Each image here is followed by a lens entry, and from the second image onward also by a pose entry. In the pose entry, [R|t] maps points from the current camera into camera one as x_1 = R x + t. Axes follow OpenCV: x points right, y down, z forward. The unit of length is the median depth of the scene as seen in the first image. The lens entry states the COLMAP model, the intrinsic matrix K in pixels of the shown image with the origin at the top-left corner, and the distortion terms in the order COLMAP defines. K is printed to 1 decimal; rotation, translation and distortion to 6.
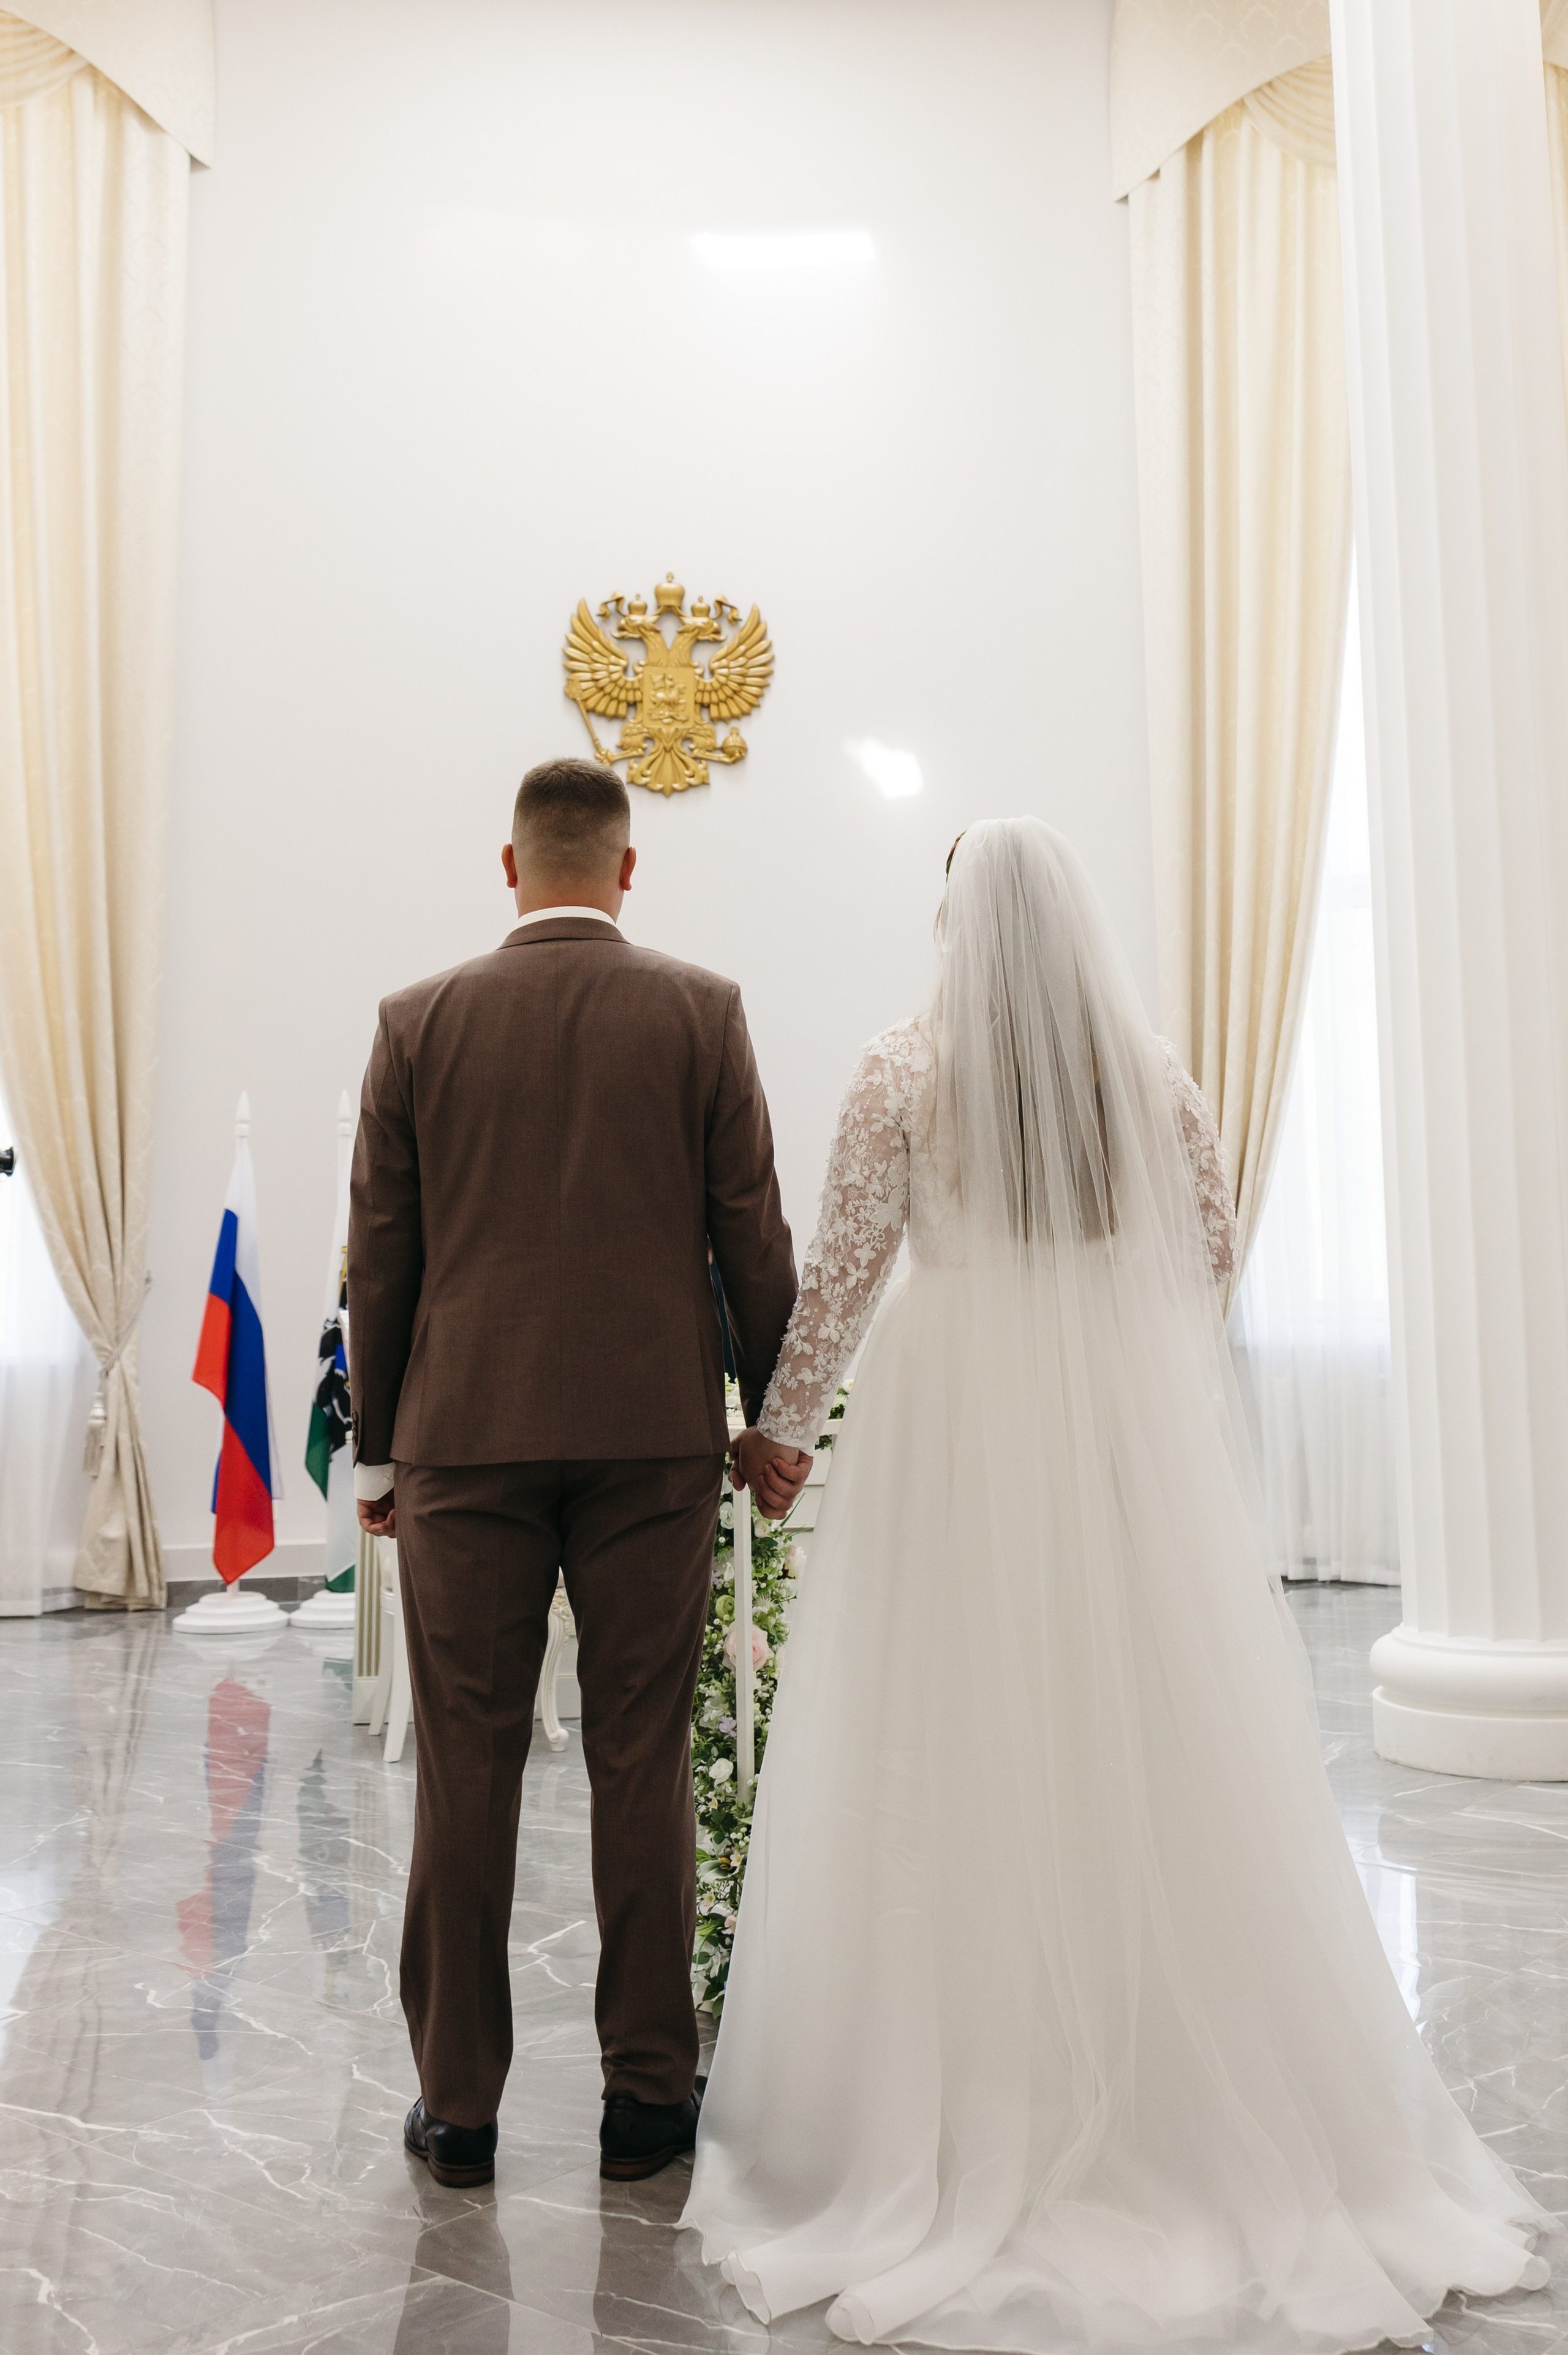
lens RADIAL K [[2330.2, 0, 879.1], [0, 2330.2, 974.7], [0, 0, 1]] dist [-0.008215, 0.003684]
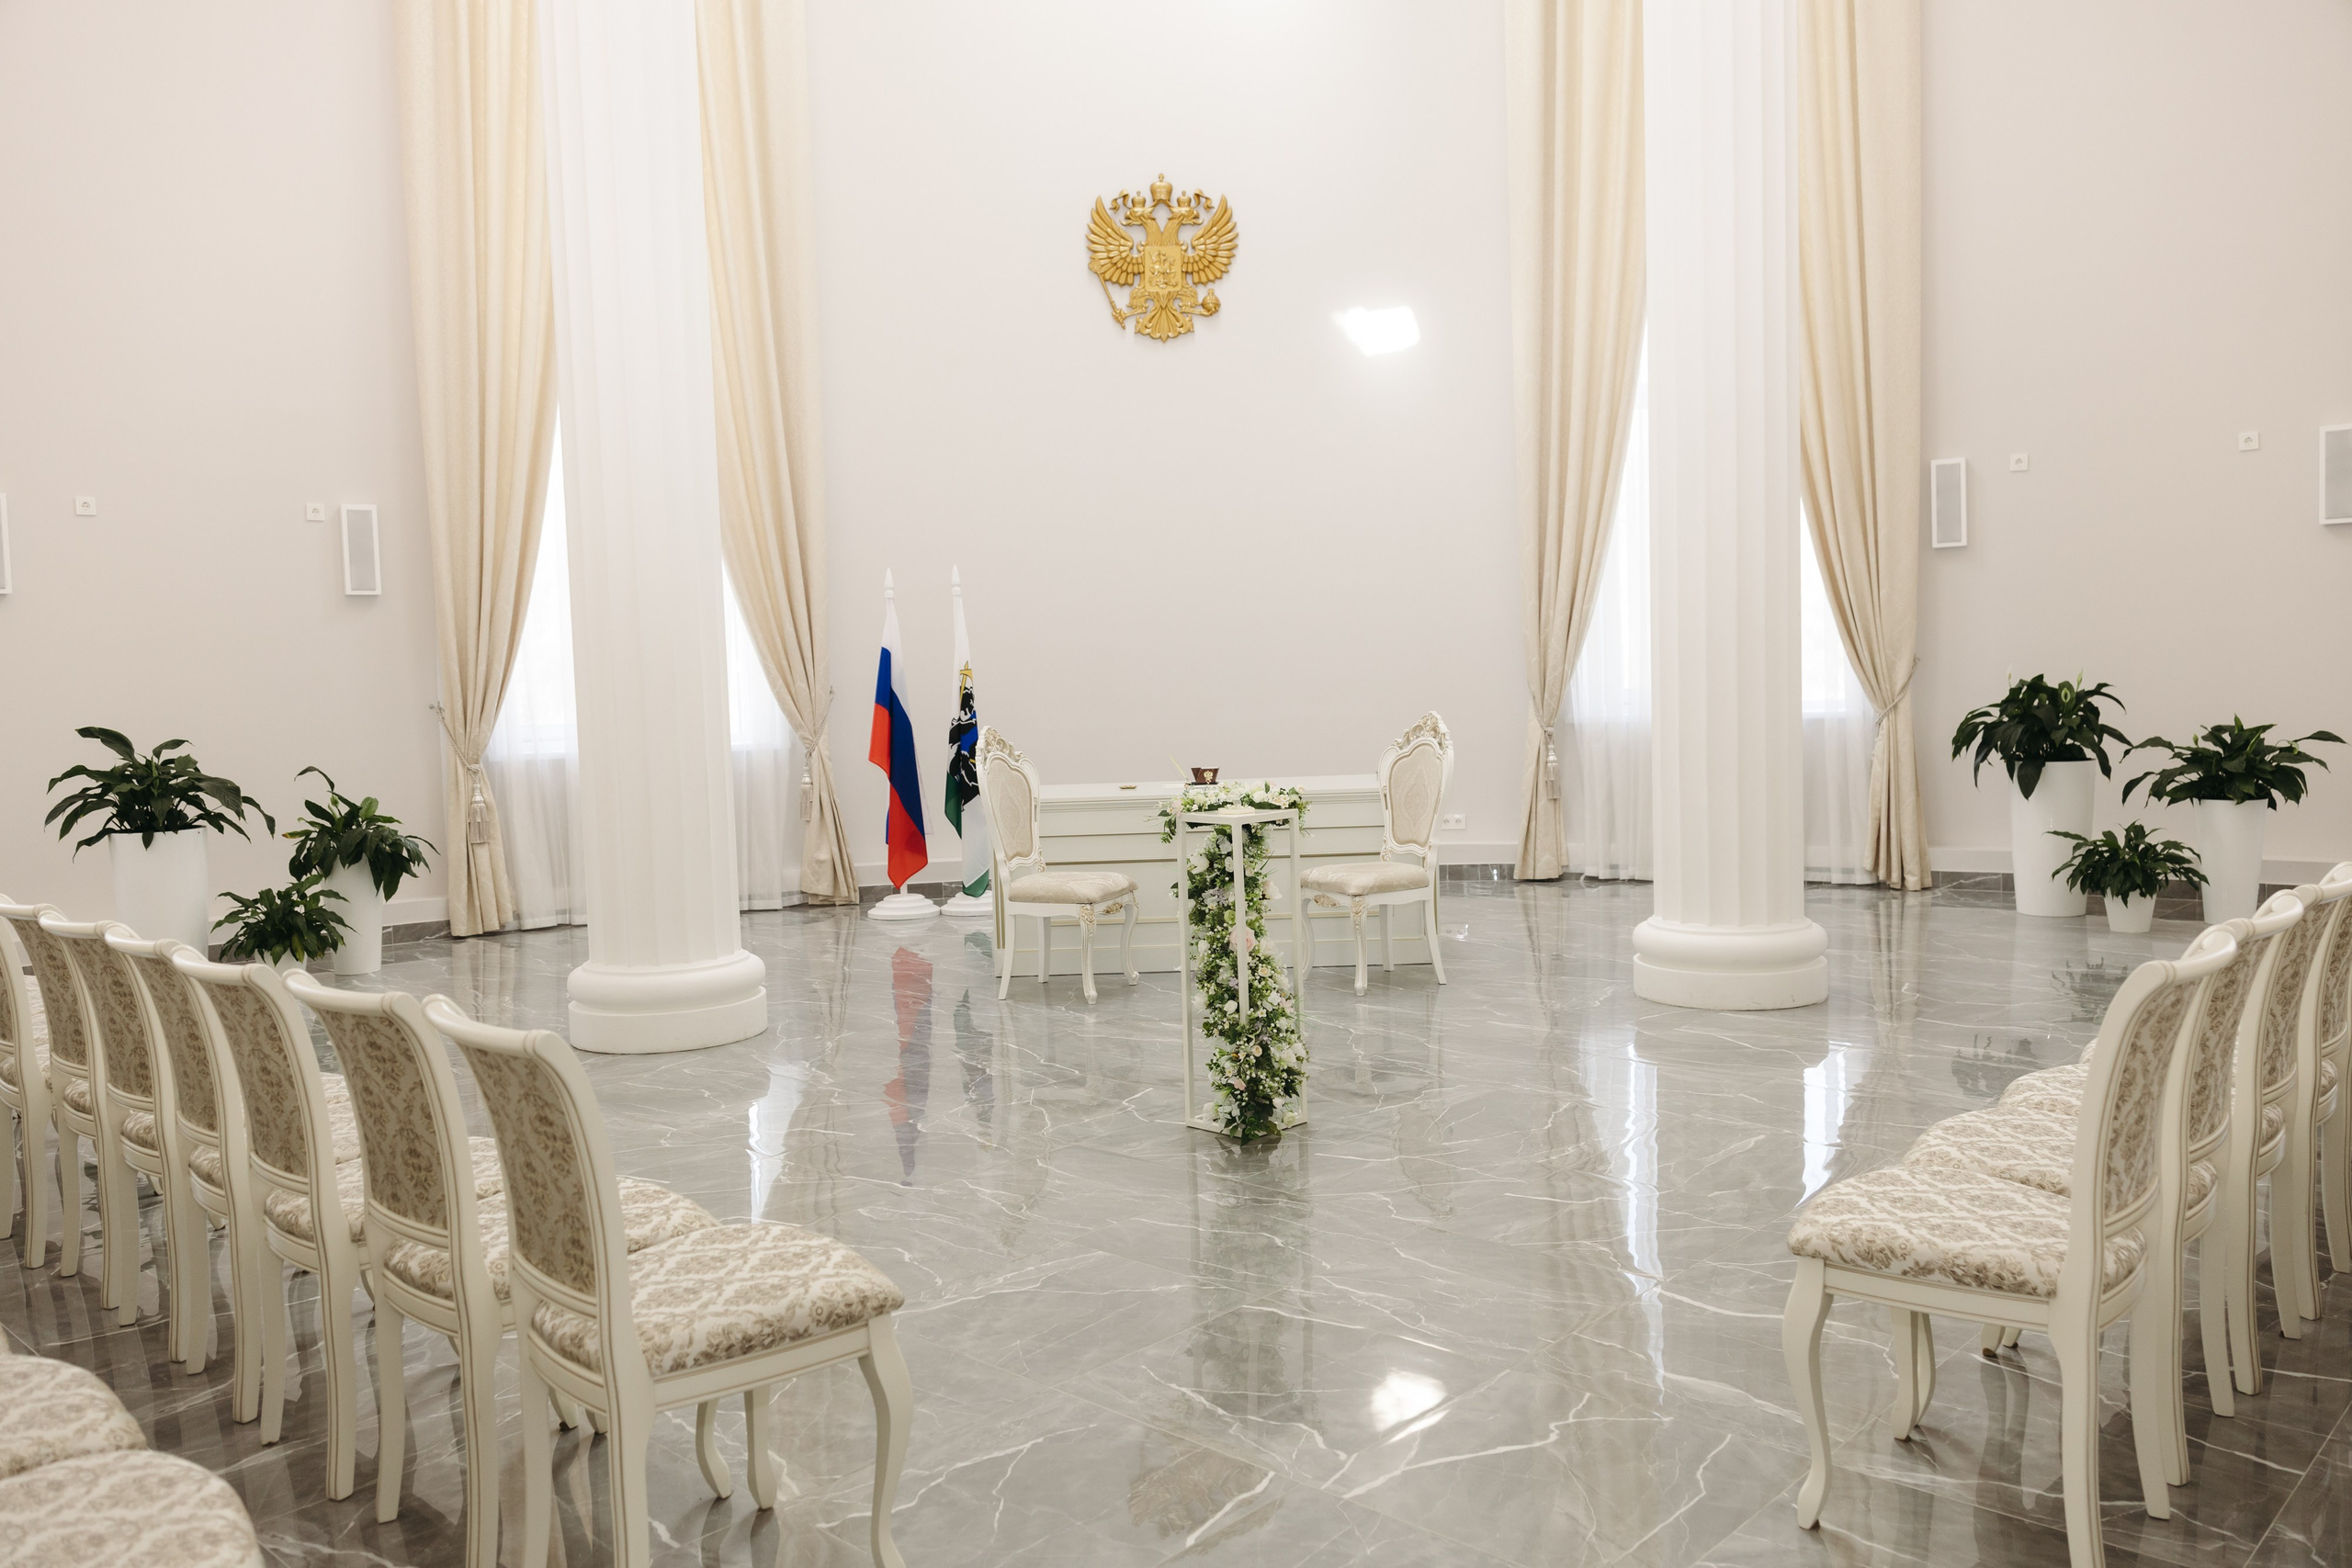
lens RADIAL K [[1805.2, 0, 1176.0], [0, 1805.2, 784.0], [0, 0, 1]] dist [0.000953, 0.001843]
pose [[0.996550, -0.012512, -0.082046, 0.002569], [0.029468, 0.977503, 0.208851, -0.050507], [0.077587, -0.210548, 0.974500, -0.137863]]
